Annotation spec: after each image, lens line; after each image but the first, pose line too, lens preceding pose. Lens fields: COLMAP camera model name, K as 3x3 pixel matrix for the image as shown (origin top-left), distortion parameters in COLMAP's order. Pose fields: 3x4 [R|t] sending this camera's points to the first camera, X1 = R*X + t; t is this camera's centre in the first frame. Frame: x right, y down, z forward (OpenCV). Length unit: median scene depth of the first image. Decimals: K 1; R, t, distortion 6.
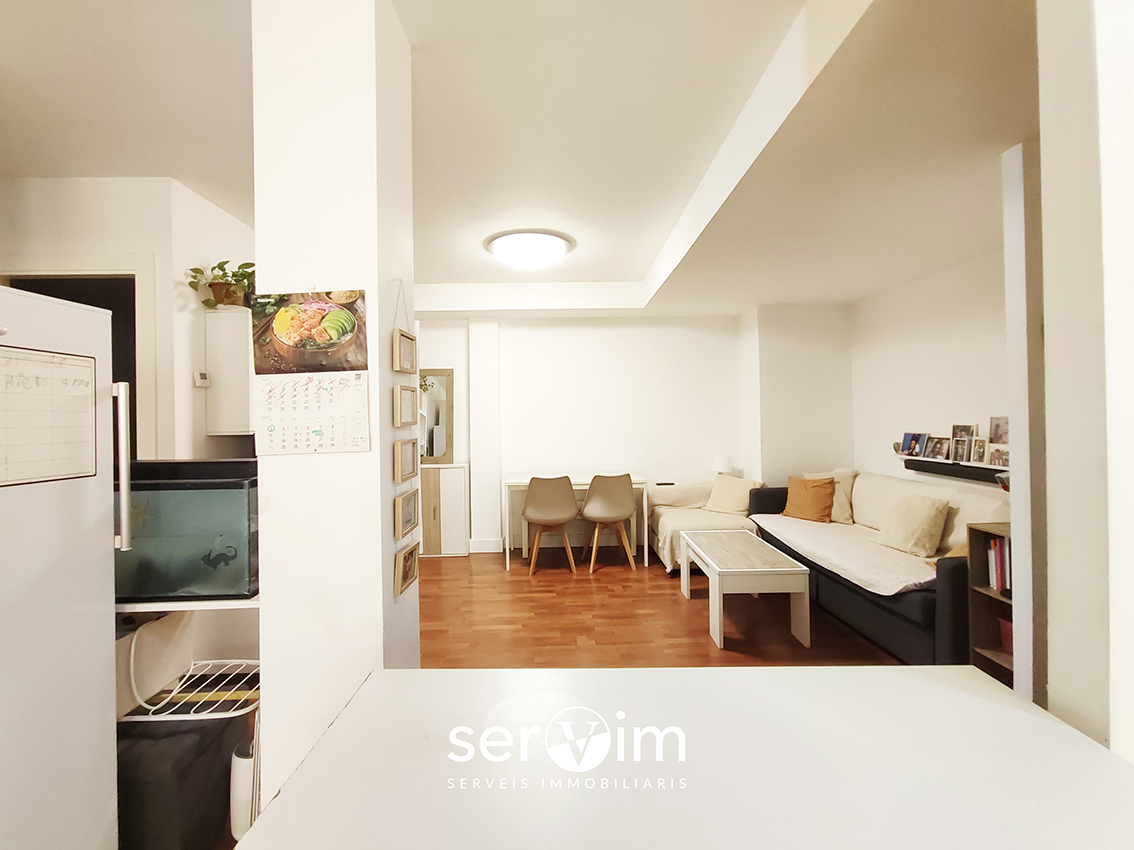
lens RADIAL K [[533.9, 0, 568.6], [0, 533.9, 422.0], [0, 0, 1]] dist [0.000694, -0.000265]
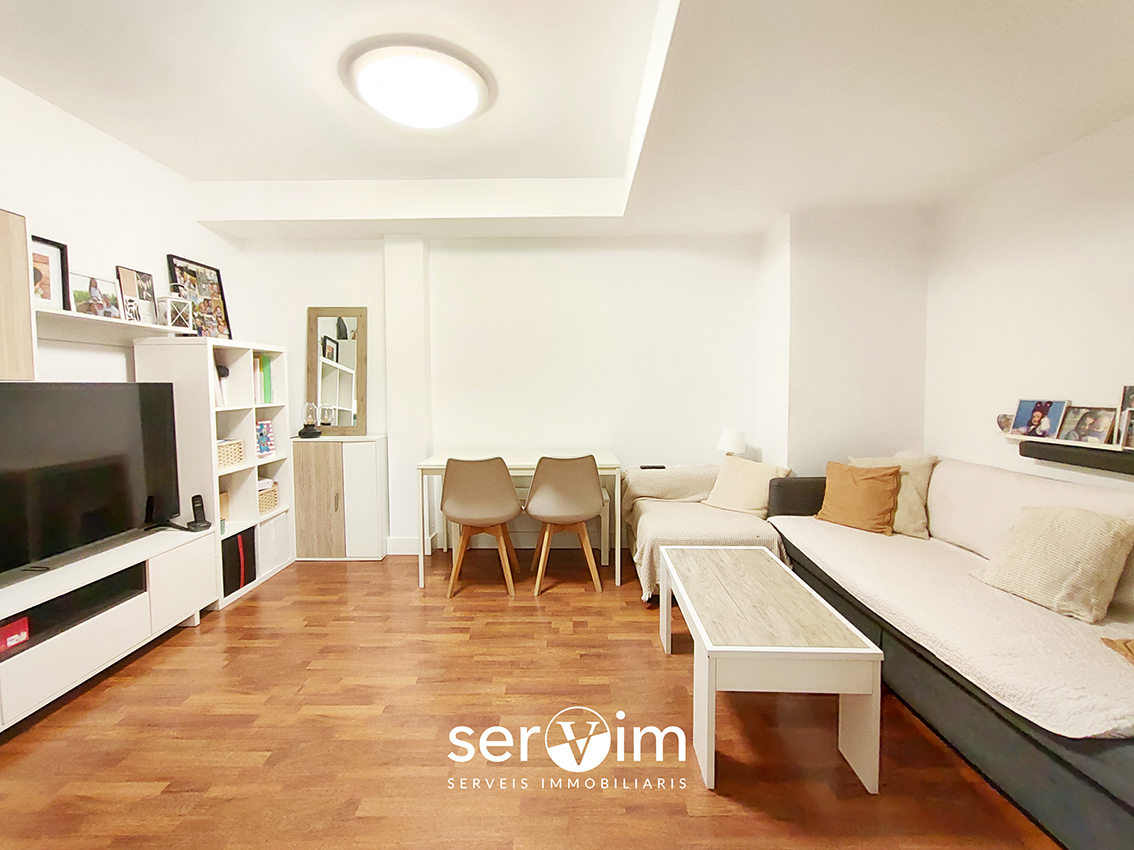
lens RADIAL K [[533.9, 0, 564.4], [0, 533.9, 421.5], [0, 0, 1]] dist [0.000694, -0.000265]
pose [[0.999182, 0.013445, -0.038132, 0.107945], [-0.011220, 0.998255, 0.057981, 0.015296], [0.038845, -0.057505, 0.997589, 0.332582]]
